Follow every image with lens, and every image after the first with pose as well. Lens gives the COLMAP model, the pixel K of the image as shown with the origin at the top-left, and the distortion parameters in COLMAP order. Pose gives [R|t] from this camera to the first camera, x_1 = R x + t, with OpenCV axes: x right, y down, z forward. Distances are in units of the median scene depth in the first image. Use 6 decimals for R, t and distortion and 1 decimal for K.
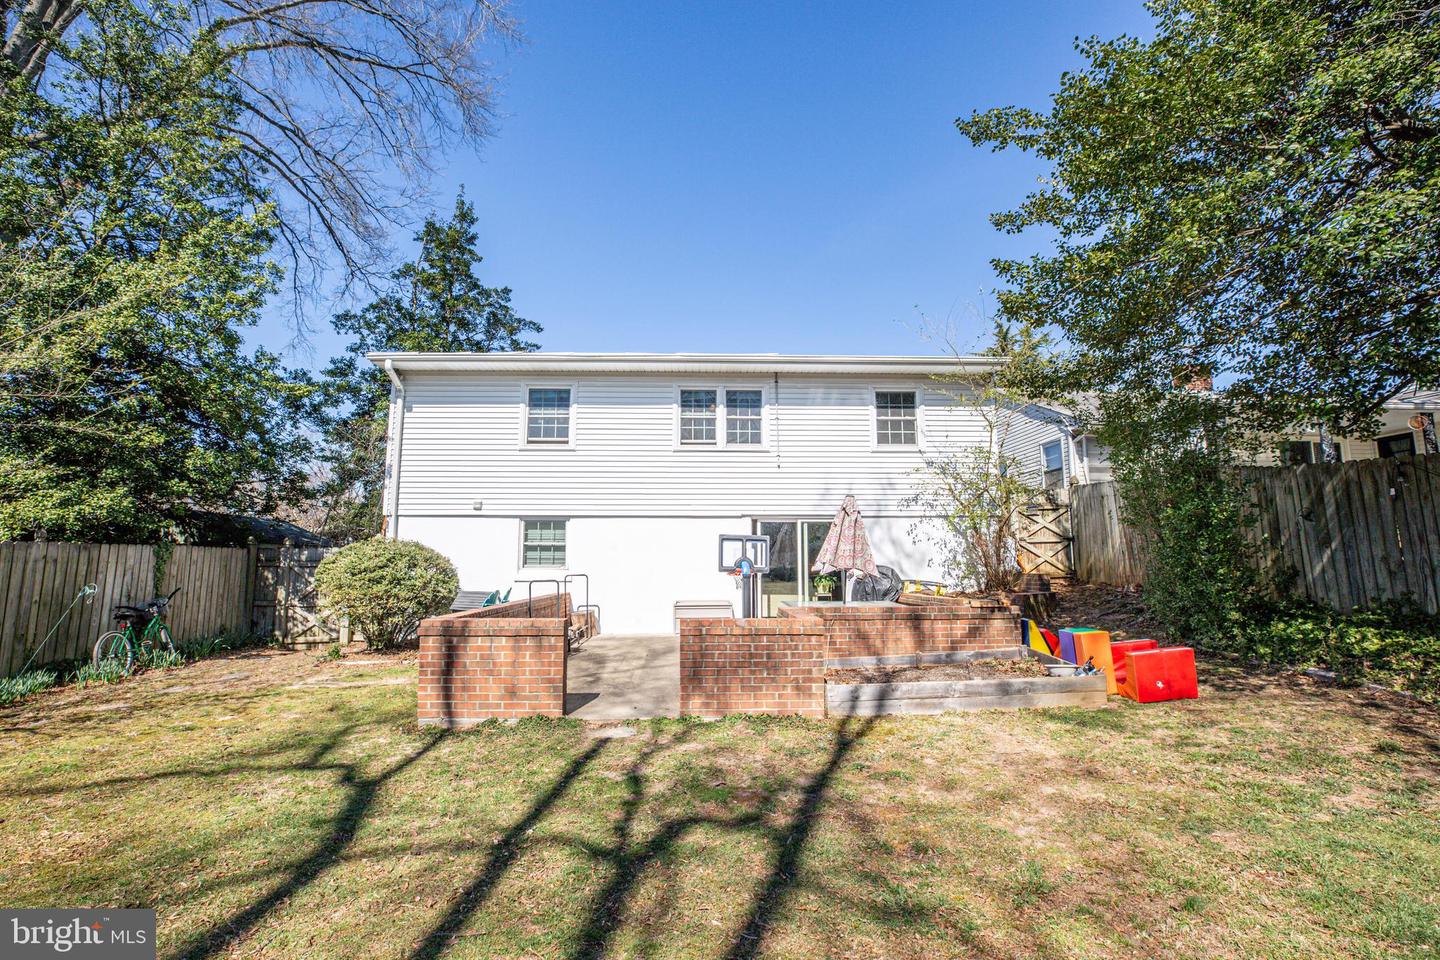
lens RADIAL K [[663.7, 0, 720.0], [0, 663.7, 480.0], [0, 0, 1]] dist [-0.001447, 0.005850]
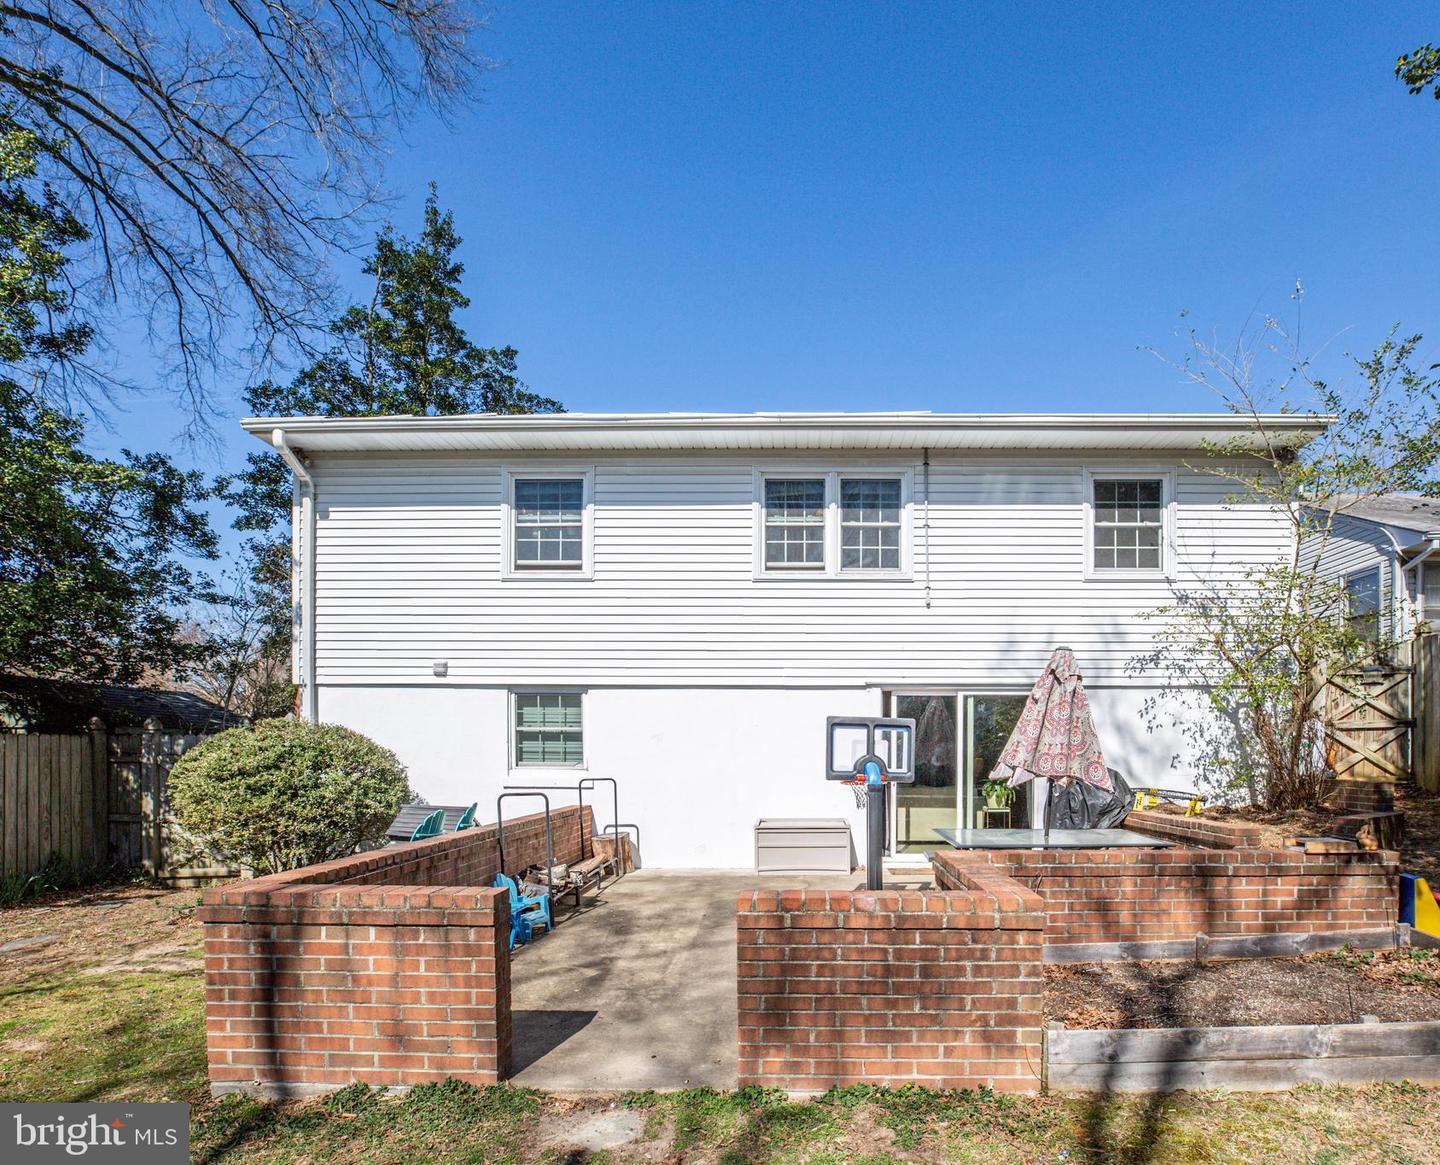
lens RADIAL K [[635.7, 0, 720.8], [0, 635.7, 707.8], [0, 0, 1]] dist [0.000797, 0.000041]
pose [[0.982793, 0.002667, -0.184693, 0.009883], [0.011824, 0.996937, 0.077313, 0.029958], [0.184334, -0.078166, 0.979751, 0.429955]]
